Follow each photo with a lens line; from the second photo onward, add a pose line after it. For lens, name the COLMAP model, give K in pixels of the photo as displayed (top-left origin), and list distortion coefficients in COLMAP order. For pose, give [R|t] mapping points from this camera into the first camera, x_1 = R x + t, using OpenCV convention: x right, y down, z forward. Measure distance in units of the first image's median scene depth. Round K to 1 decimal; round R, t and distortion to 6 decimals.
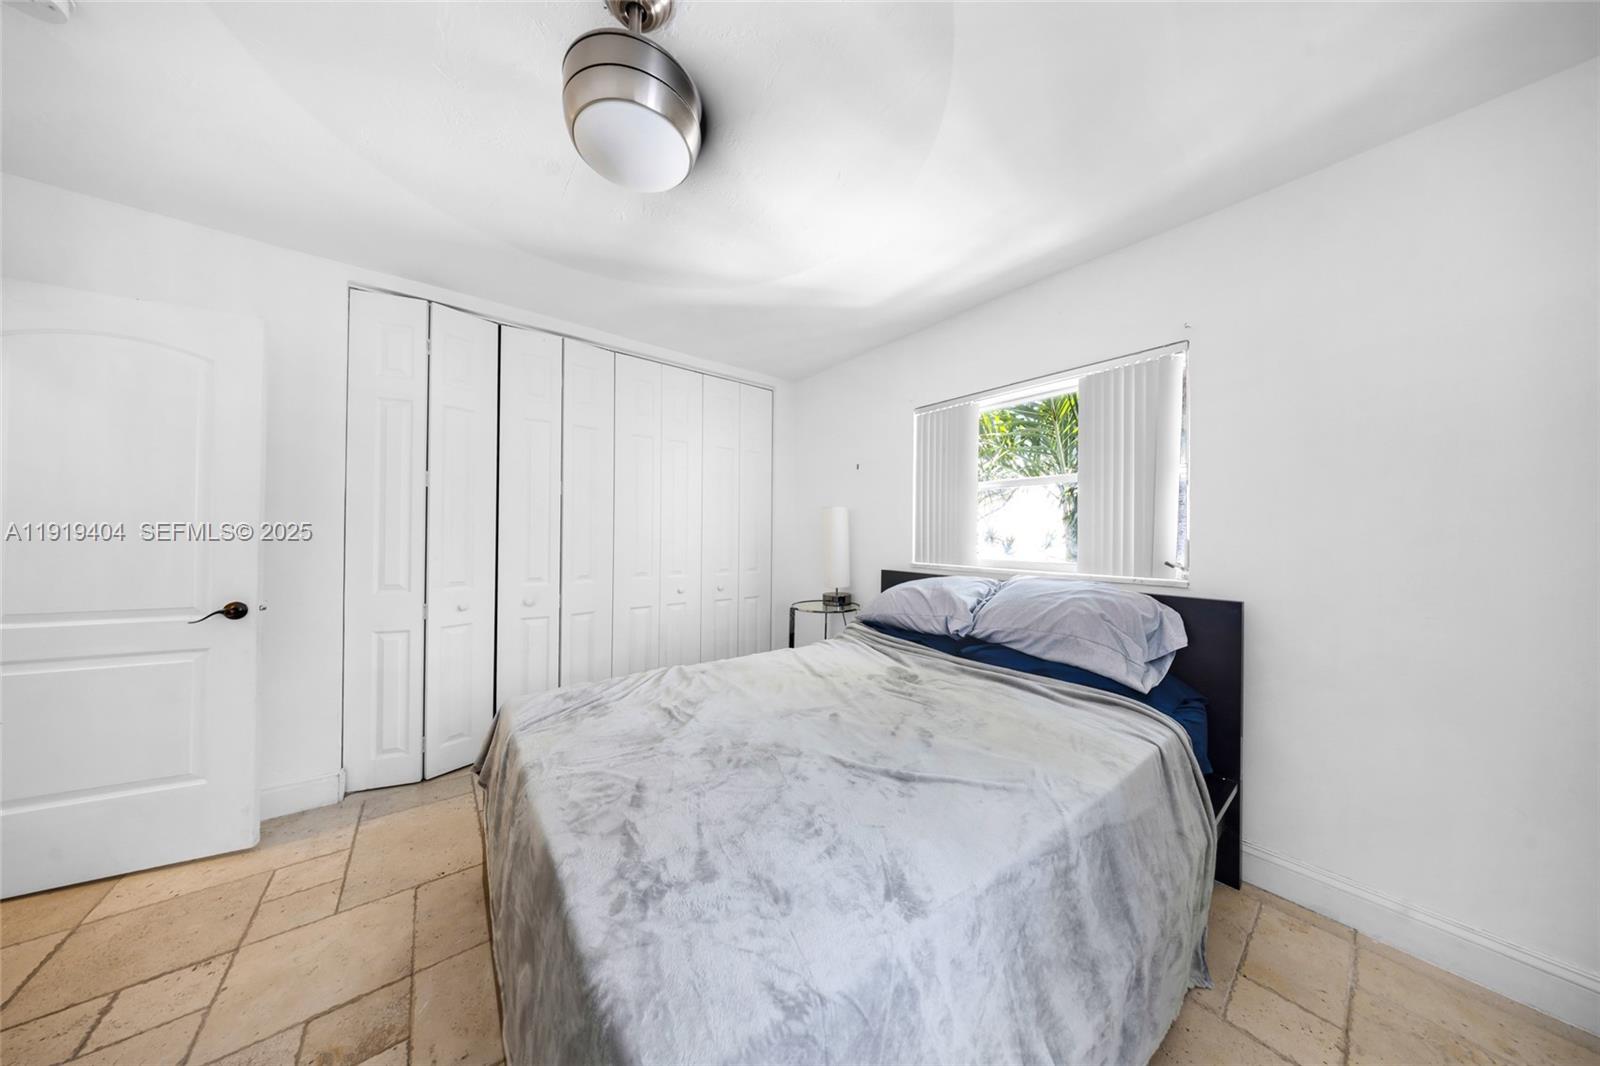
lens RADIAL K [[464.8, 0, 795.7], [0, 464.8, 531.4], [0, 0, 1]] dist [-0.000304, -0.000008]
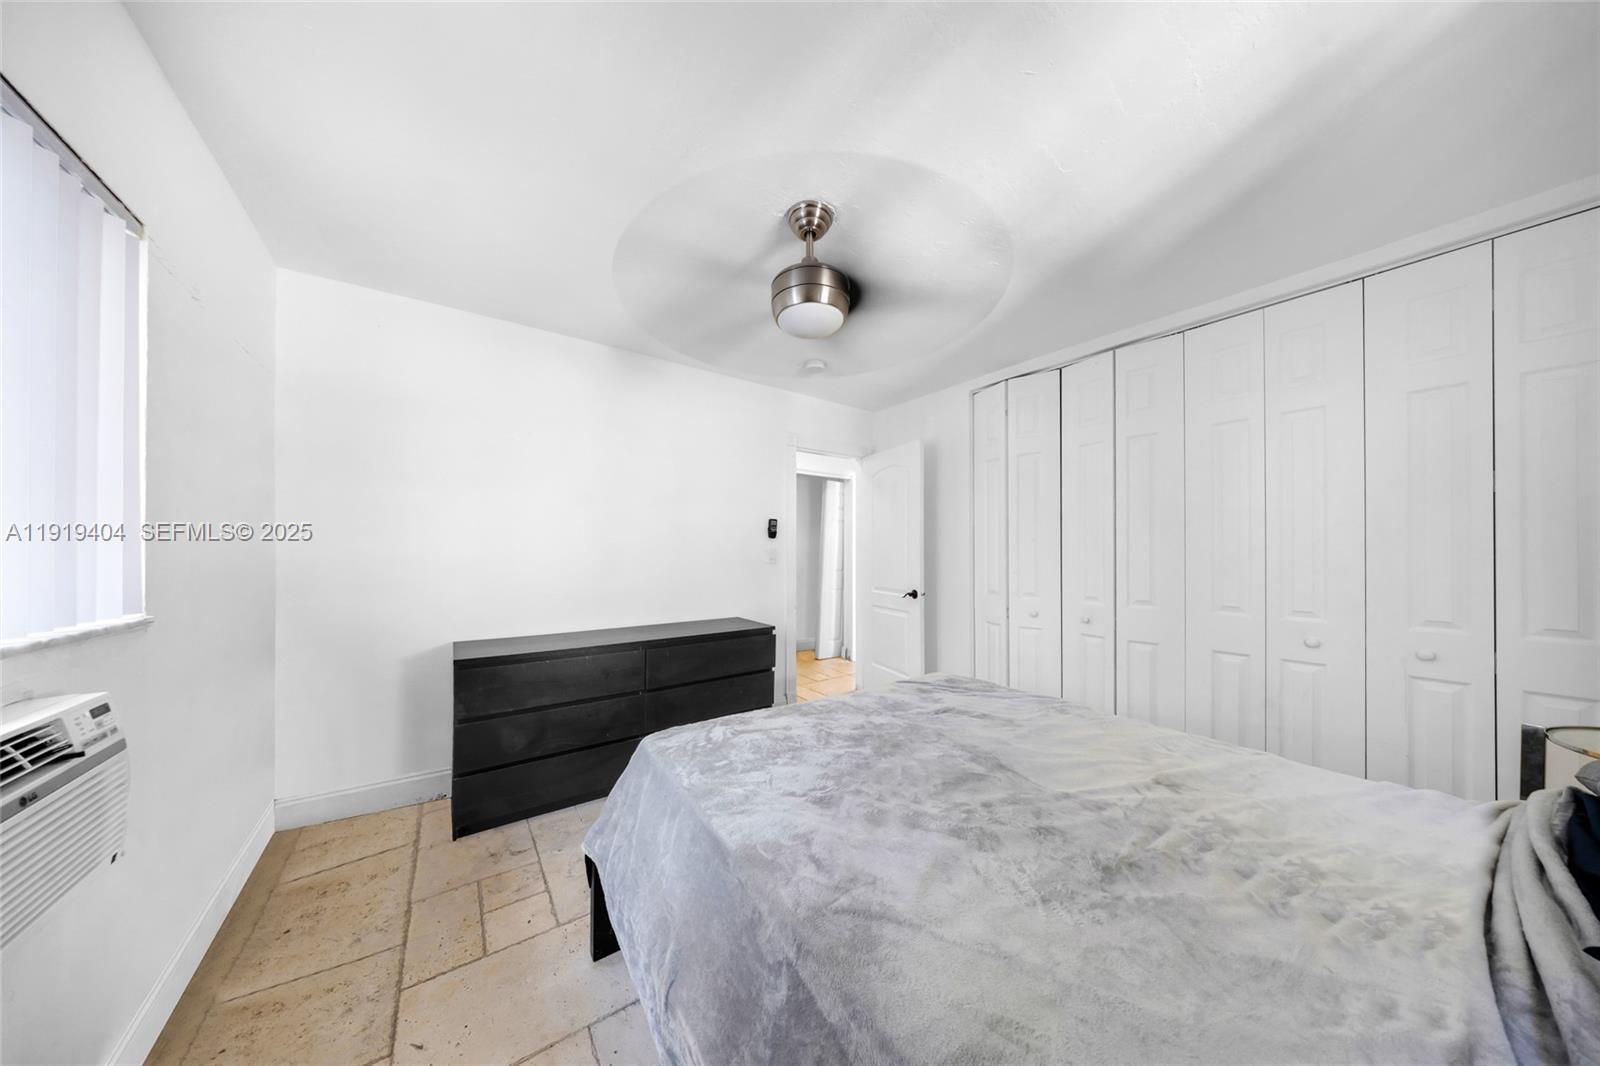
lens RADIAL K [[464.8, 0, 794.1], [0, 464.8, 548.6], [0, 0, 1]] dist [-0.000304, -0.000008]
pose [[-0.024986, -0.016256, -0.999556, 0.485714], [-0.000475, 0.999868, -0.016249, 0.009896], [0.999688, 0.000069, -0.024991, 0.370500]]
